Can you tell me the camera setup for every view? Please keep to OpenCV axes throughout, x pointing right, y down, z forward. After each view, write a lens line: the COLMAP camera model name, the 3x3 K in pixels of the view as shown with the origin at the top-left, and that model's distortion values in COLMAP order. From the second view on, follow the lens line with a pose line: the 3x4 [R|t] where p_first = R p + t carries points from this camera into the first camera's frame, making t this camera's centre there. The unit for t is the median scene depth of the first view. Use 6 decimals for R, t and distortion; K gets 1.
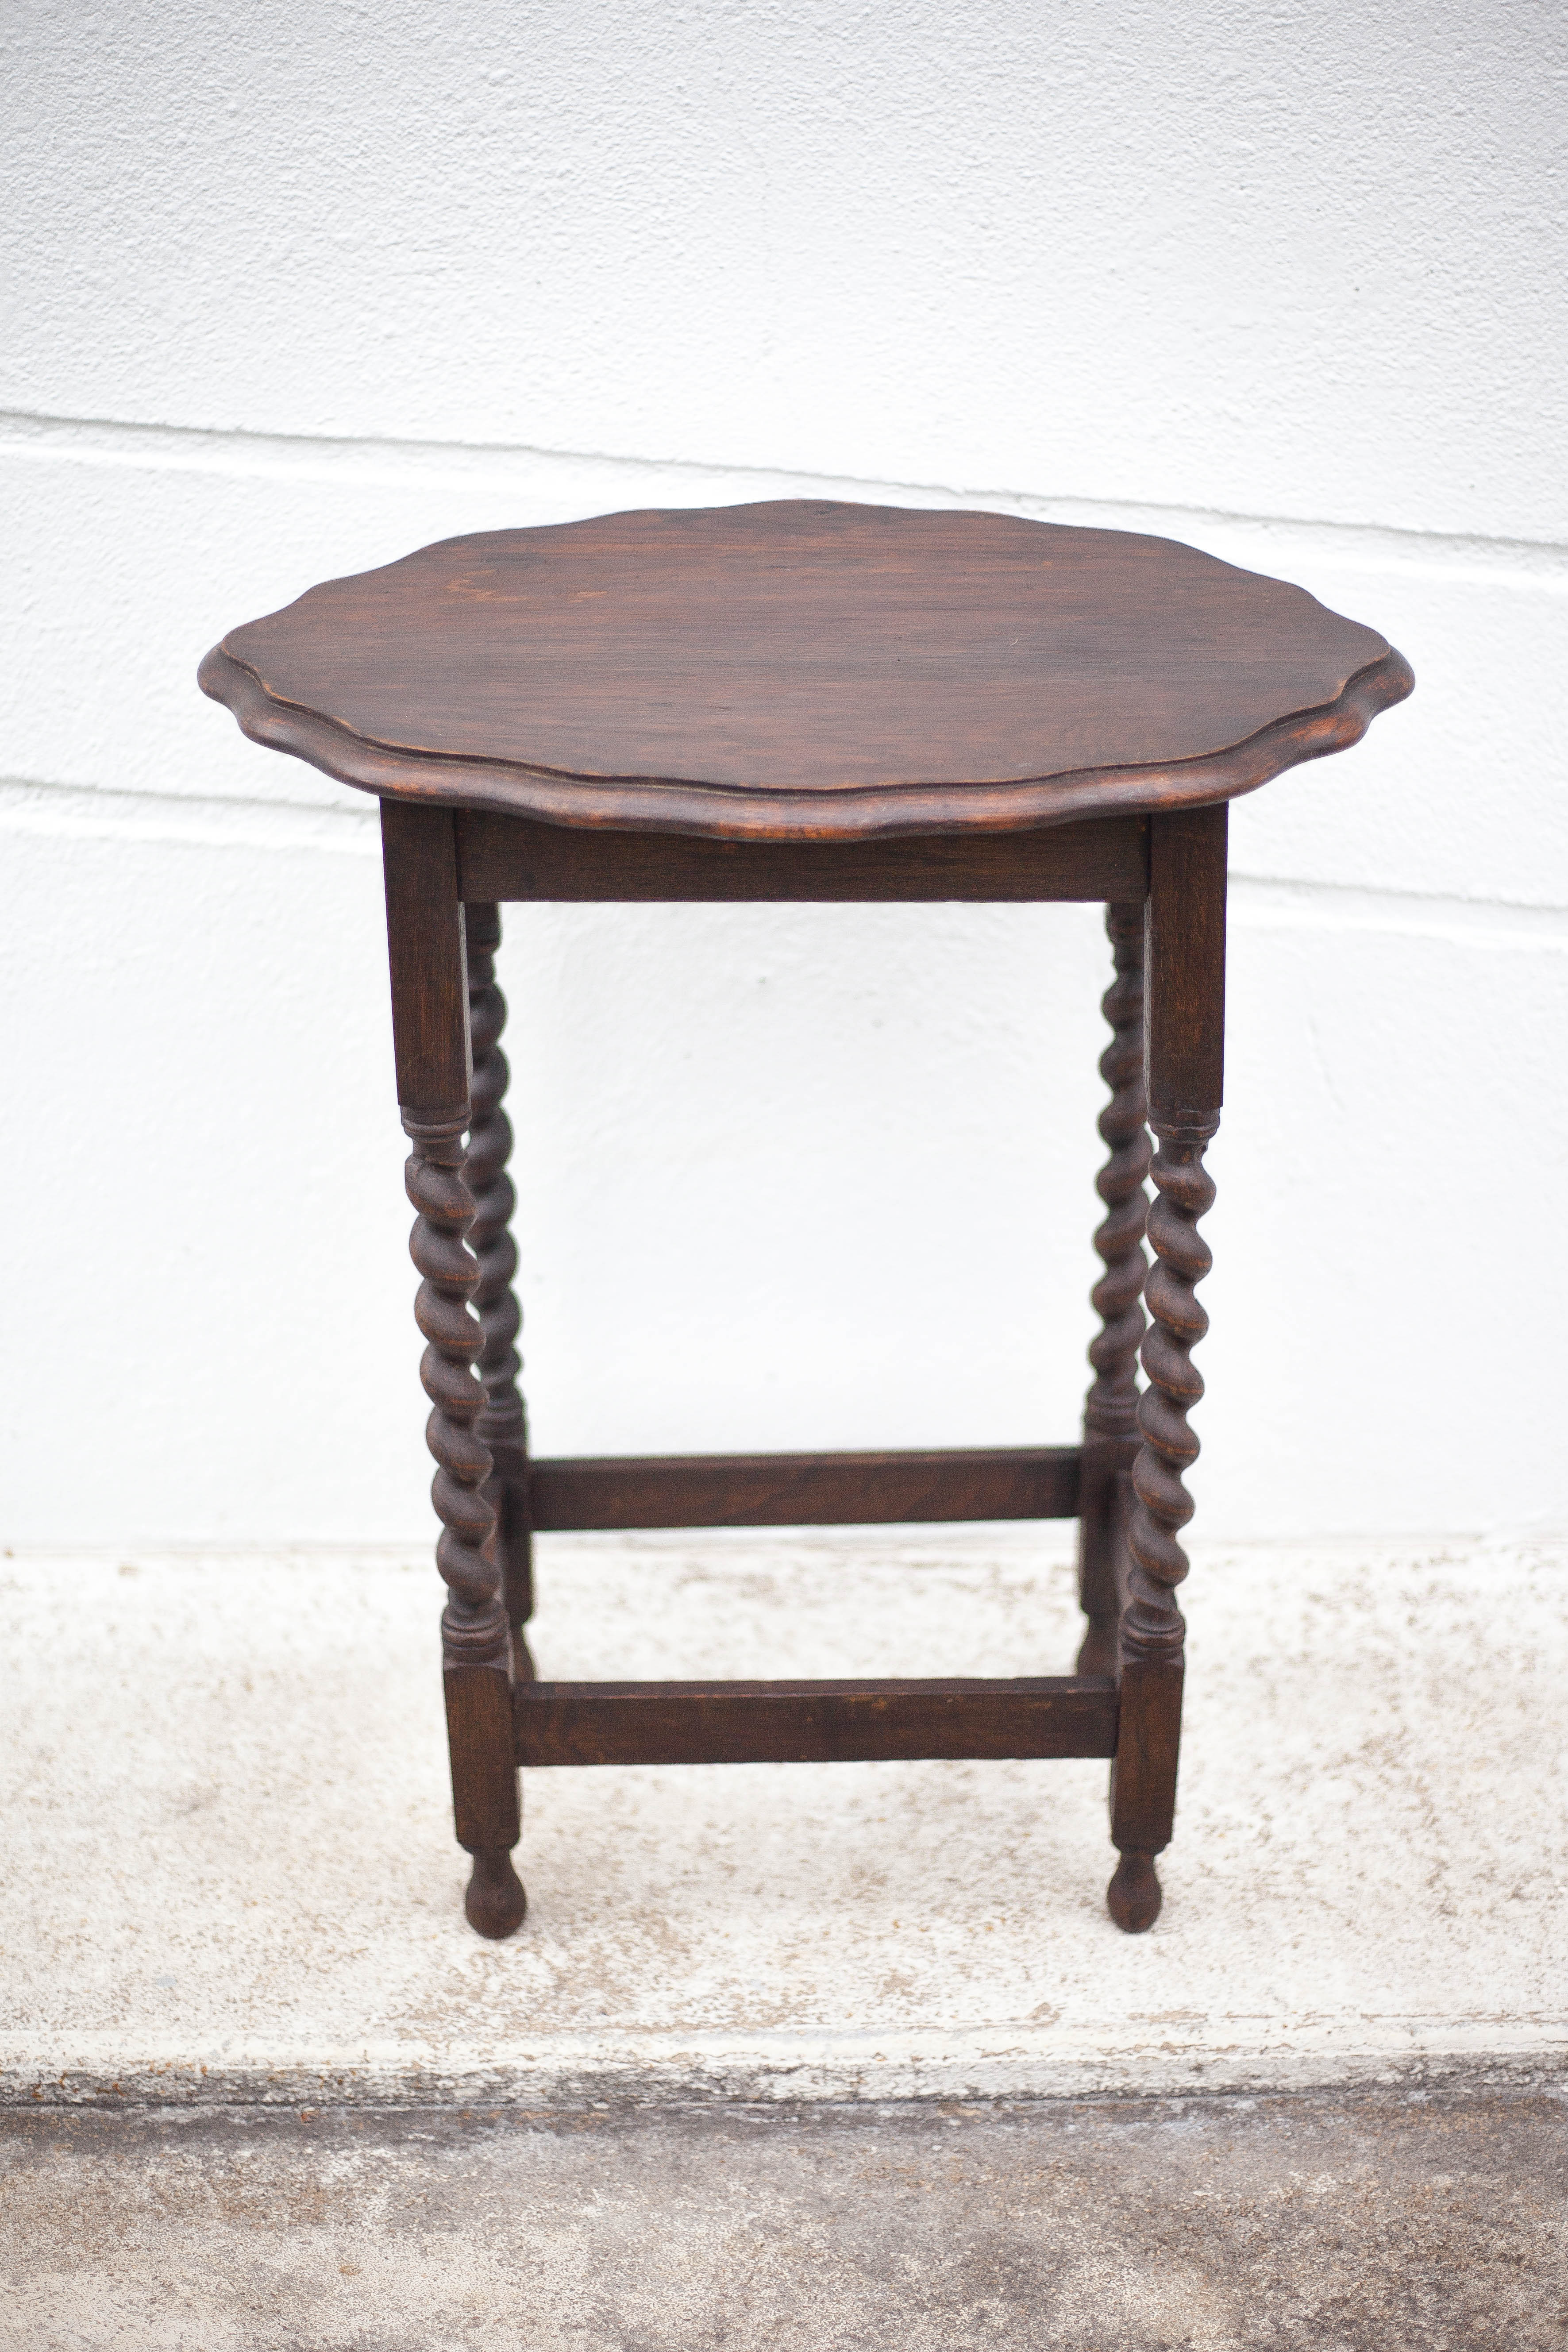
lens RADIAL K [[3647.8, 0, 784.0], [0, 3647.8, 1176.0], [0, 0, 1]] dist [-0.068138, -0.031787]
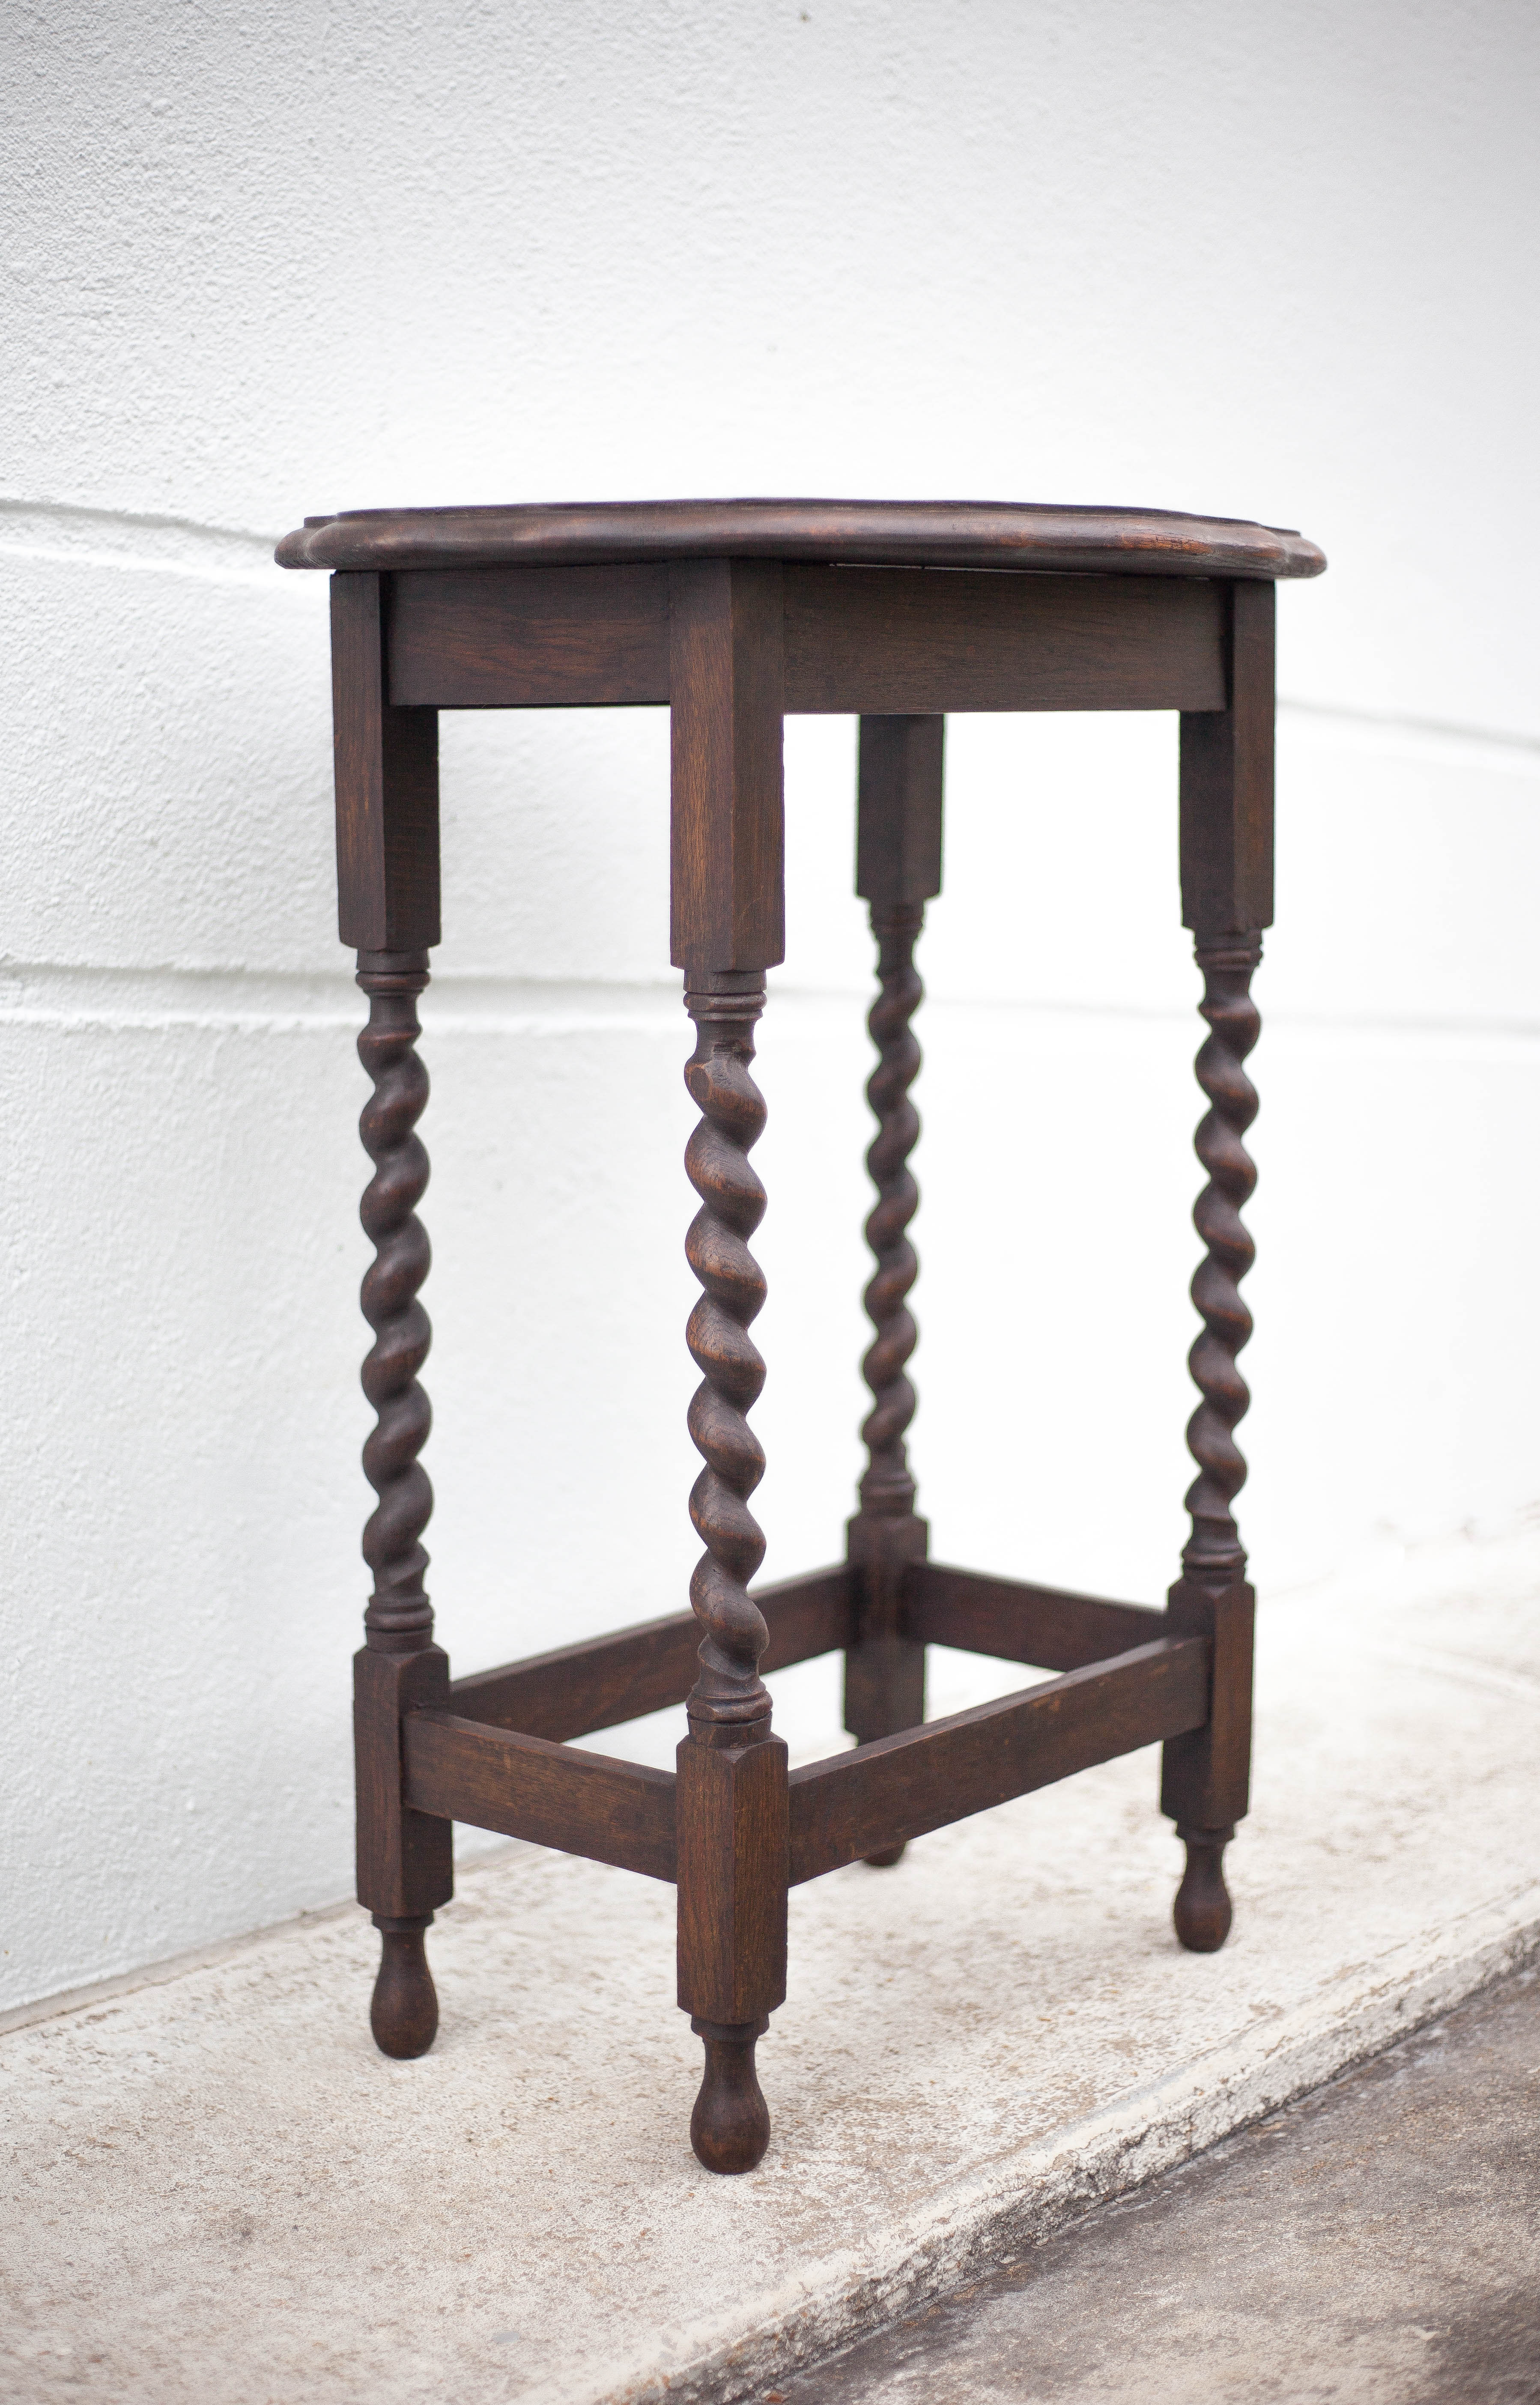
lens RADIAL K [[3616.6, 0, 864.9], [0, 3616.6, 989.9], [0, 0, 1]] dist [-0.092388, 0.083506]
pose [[0.653306, -0.063787, 0.754402, -0.653779], [0.359857, 0.902851, -0.235294, 0.176034], [-0.666103, 0.425196, 0.612793, 0.409859]]
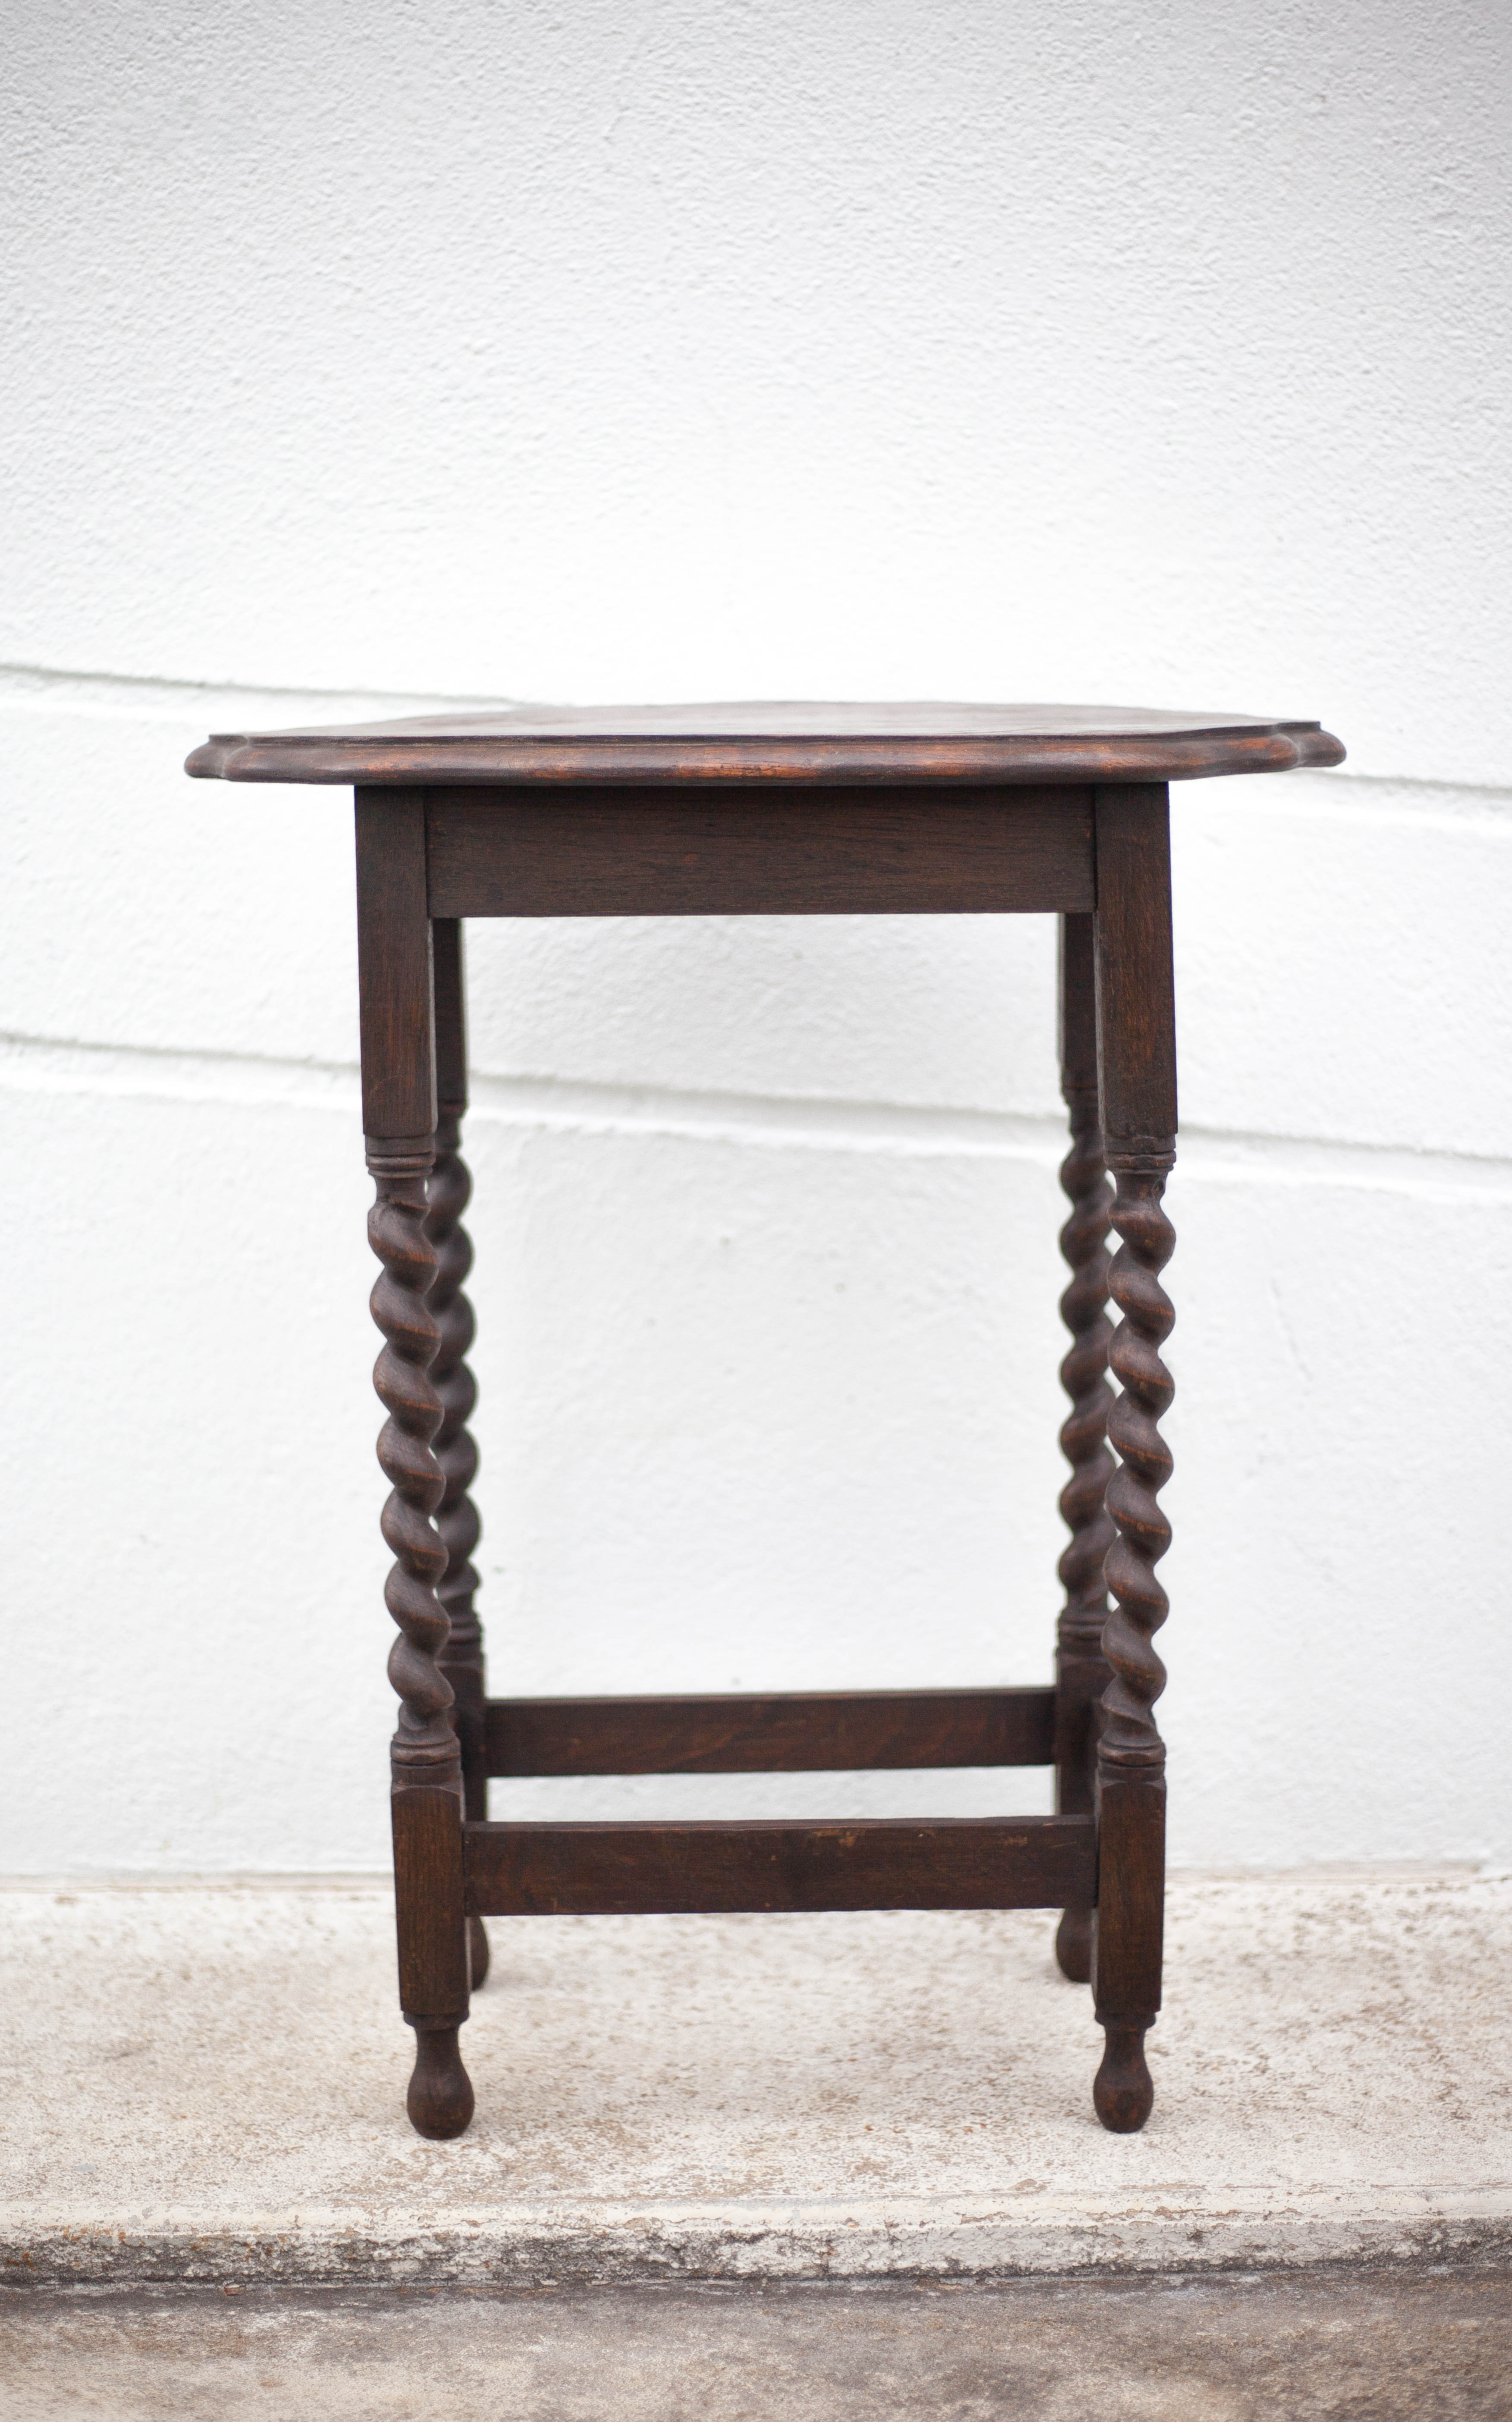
lens RADIAL K [[3714.0, 0, 683.2], [0, 3714.0, 1278.6], [0, 0, 1]] dist [-0.067291, 0.017725]
pose [[0.999782, -0.004142, -0.020488, 0.003700], [-0.002429, 0.950509, -0.310689, 0.304249], [0.020761, 0.310671, 0.950291, 0.029707]]
